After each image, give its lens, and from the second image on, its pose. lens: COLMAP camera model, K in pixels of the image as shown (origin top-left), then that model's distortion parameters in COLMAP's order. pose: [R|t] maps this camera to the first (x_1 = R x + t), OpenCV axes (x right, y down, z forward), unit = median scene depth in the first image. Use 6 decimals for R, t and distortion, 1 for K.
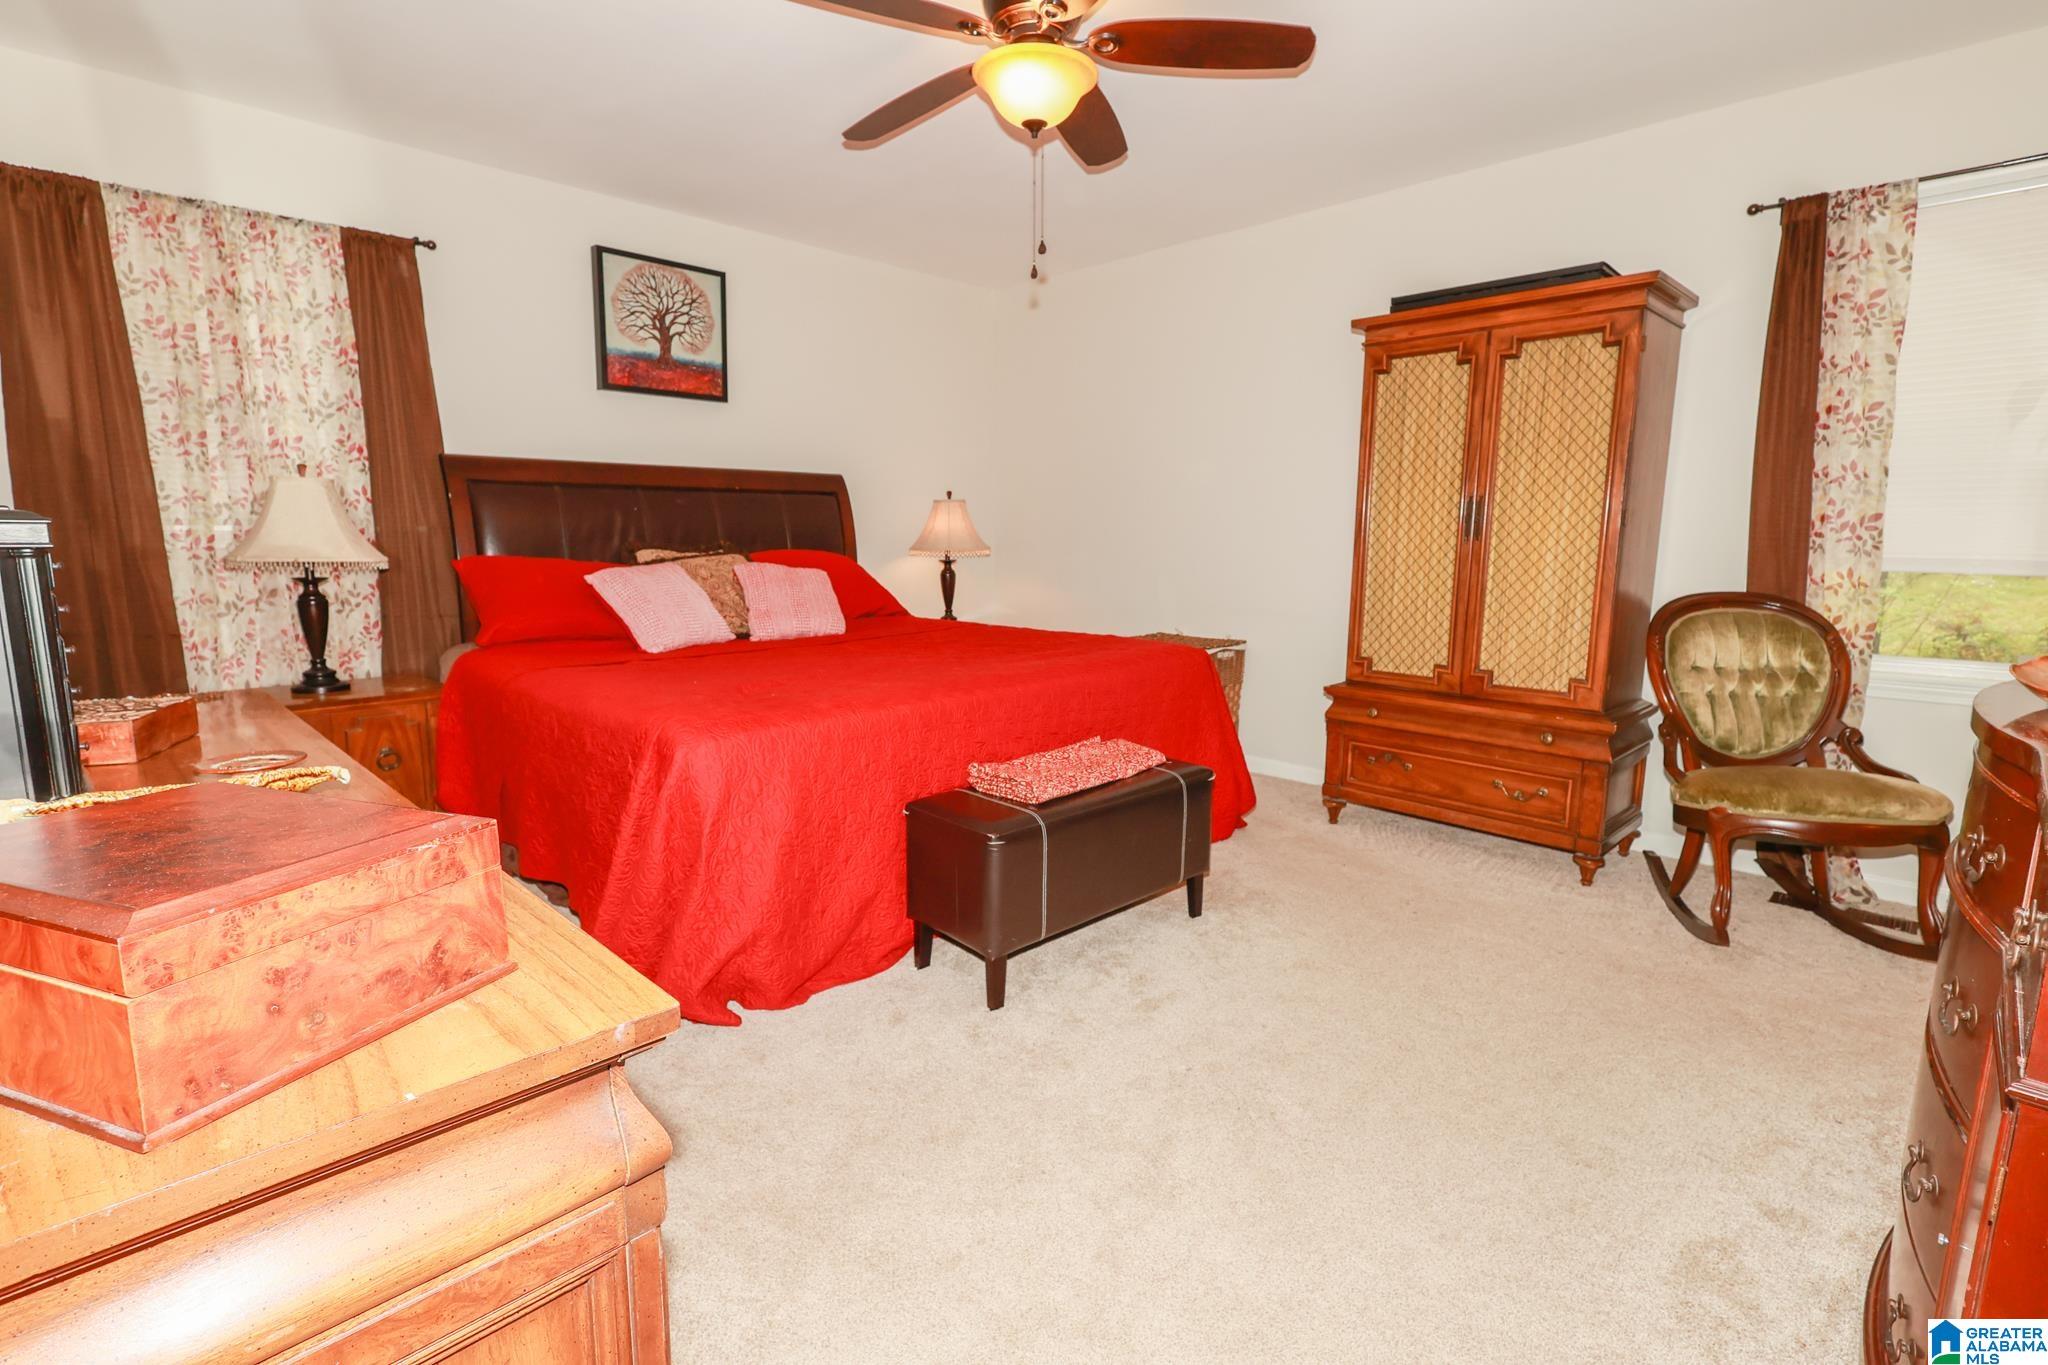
lens RADIAL K [[975.1, 0, 1024.0], [0, 975.1, 682.5], [0, 0, 1]] dist [0.002153, 0.000178]
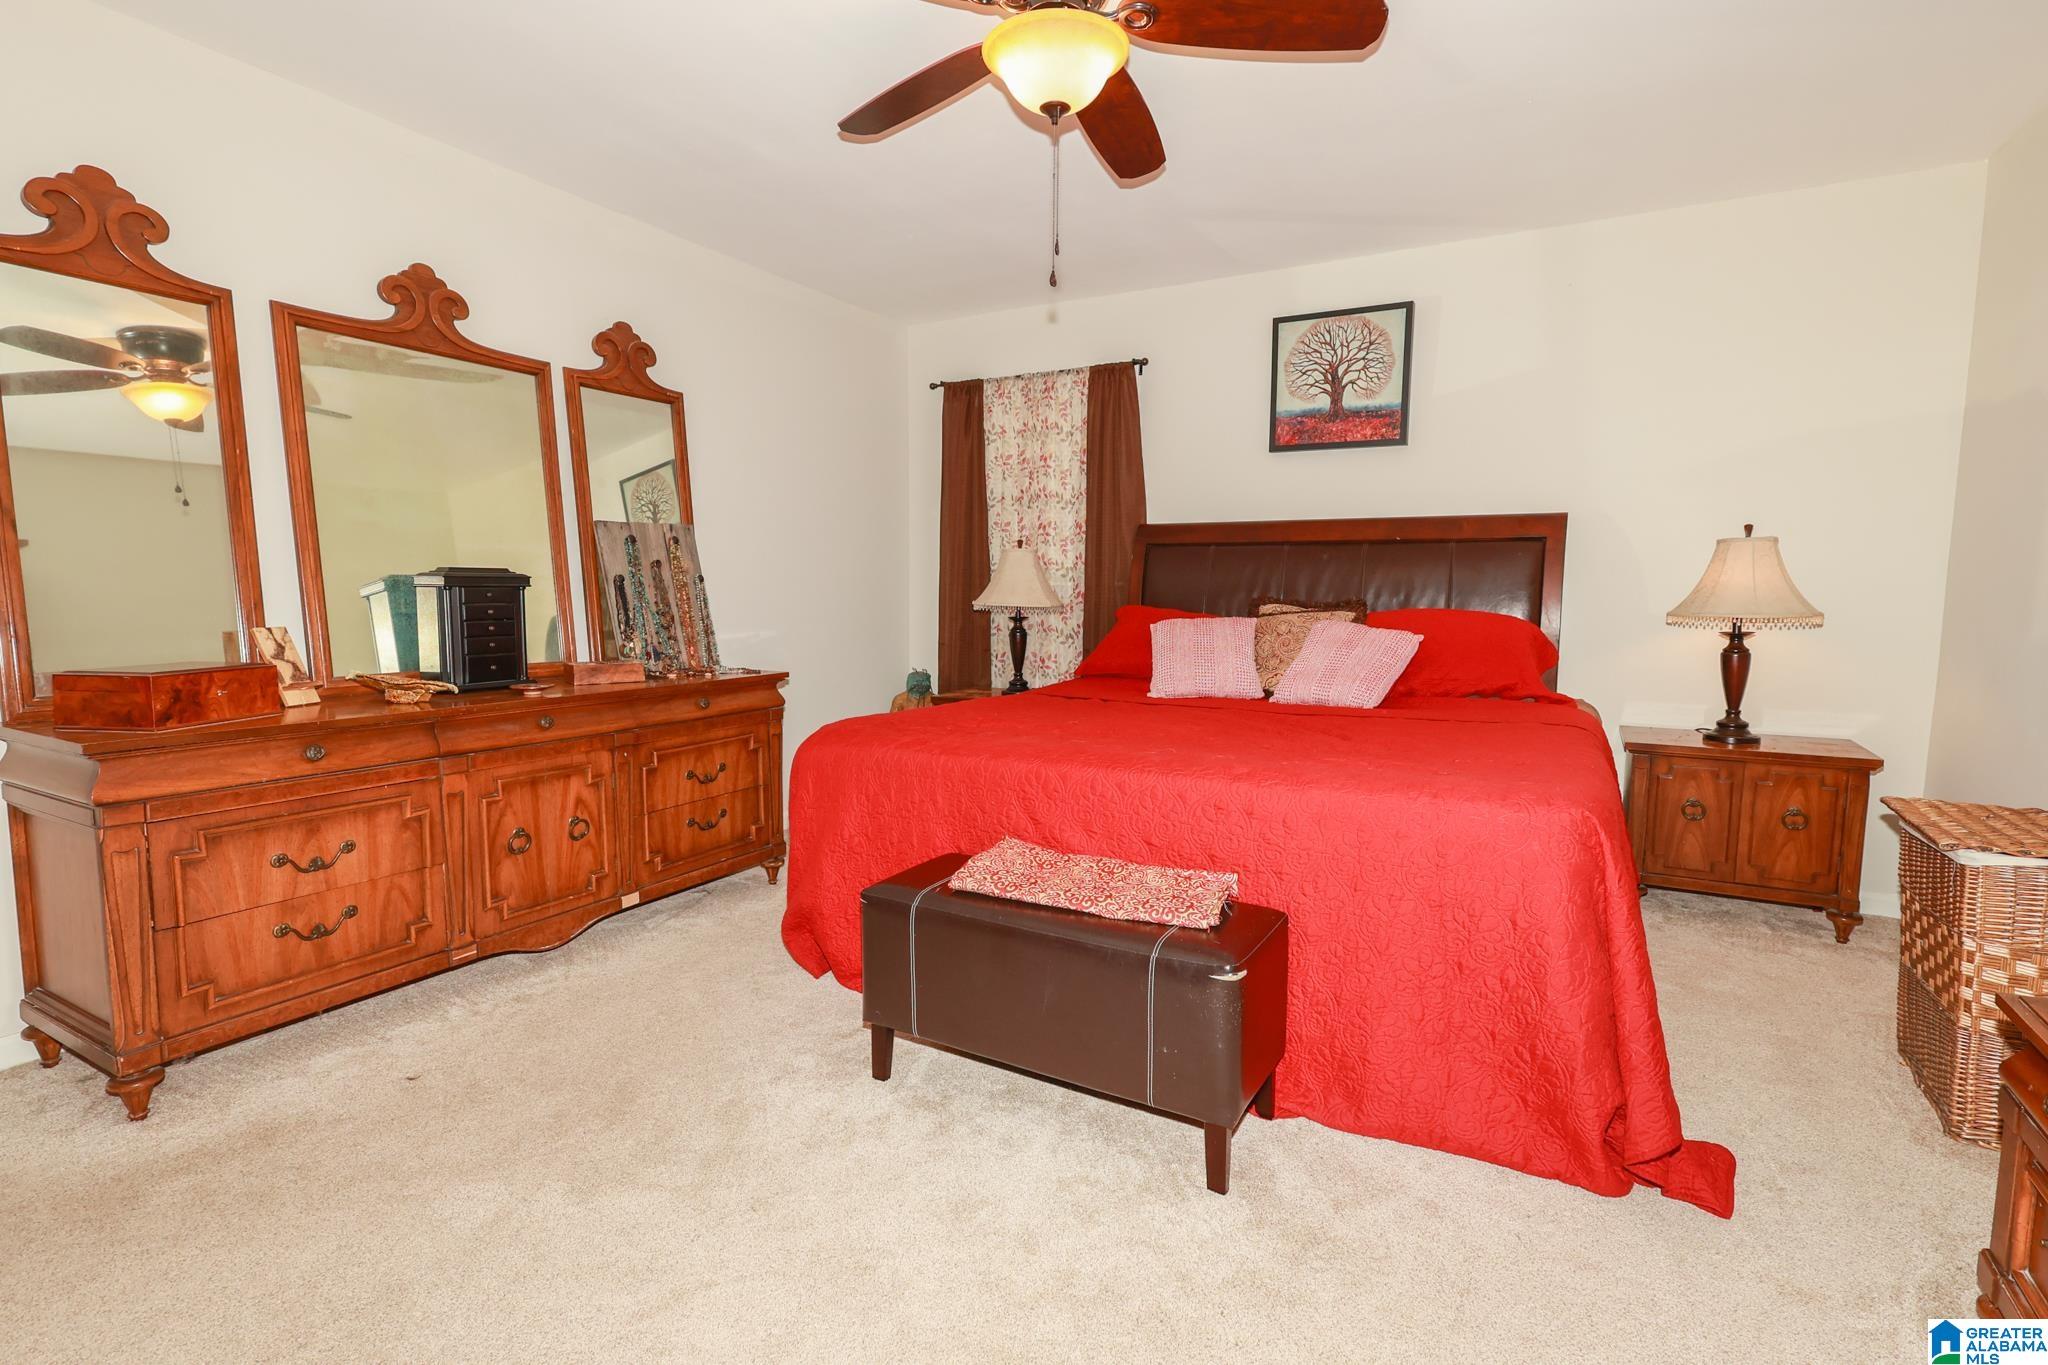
lens RADIAL K [[975.1, 0, 1024.0], [0, 975.1, 682.5], [0, 0, 1]] dist [0.002153, 0.000178]
pose [[0.245299, 0.103761, -0.963879, 0.538974], [-0.152218, 0.986045, 0.067409, -0.083276], [0.957423, 0.130184, 0.257670, 0.495210]]
